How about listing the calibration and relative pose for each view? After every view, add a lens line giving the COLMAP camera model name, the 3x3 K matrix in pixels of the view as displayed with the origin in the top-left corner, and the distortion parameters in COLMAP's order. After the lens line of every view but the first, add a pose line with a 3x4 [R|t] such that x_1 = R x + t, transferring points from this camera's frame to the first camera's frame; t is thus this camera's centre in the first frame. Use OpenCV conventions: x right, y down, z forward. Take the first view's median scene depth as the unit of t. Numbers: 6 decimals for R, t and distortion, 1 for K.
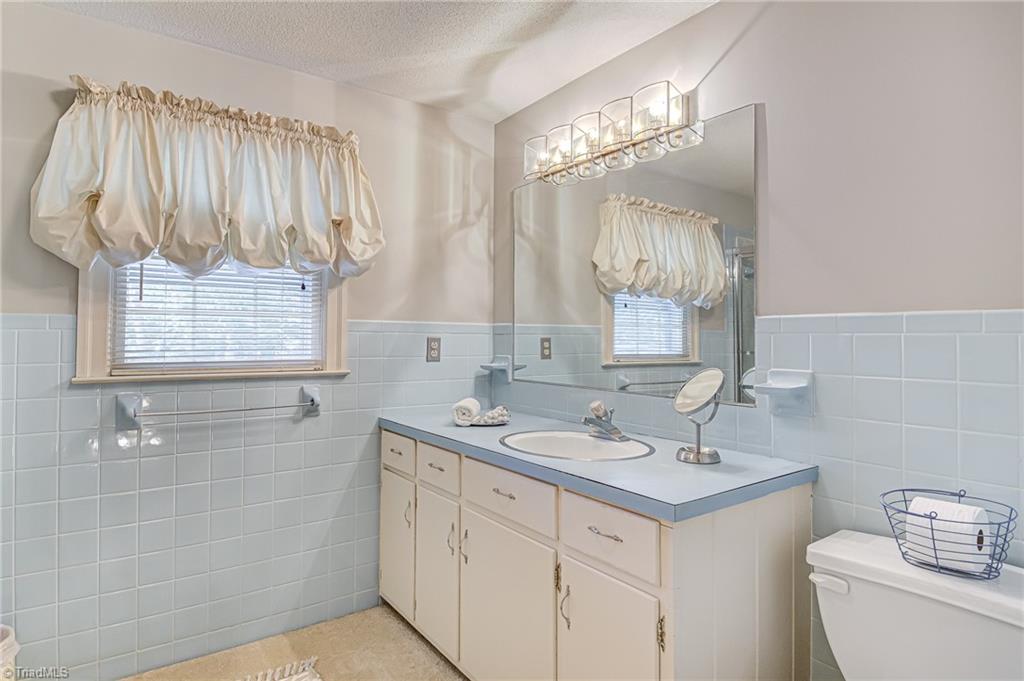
lens RADIAL K [[552.1, 0, 503.6], [0, 552.1, 333.8], [0, 0, 1]] dist [0.001575, -0.016782]
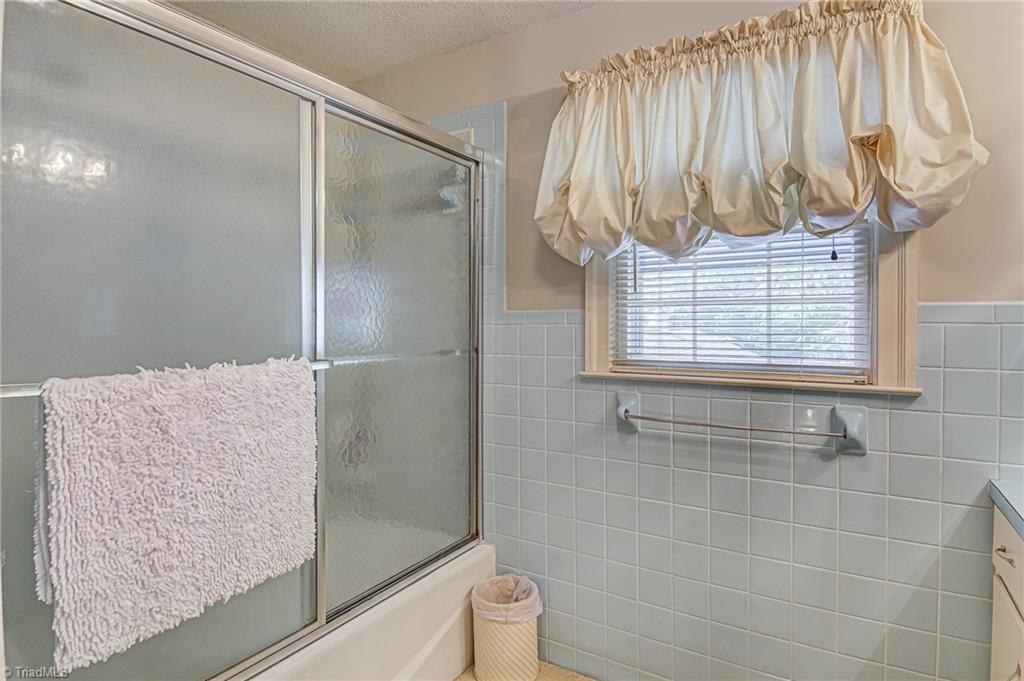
lens RADIAL K [[552.1, 0, 503.6], [0, 552.1, 333.8], [0, 0, 1]] dist [0.001575, -0.016782]
pose [[0.397059, 0.007795, -0.917760, 0.093261], [0.006269, 0.999918, 0.011204, -0.002327], [0.917772, -0.010202, 0.396978, 0.410055]]
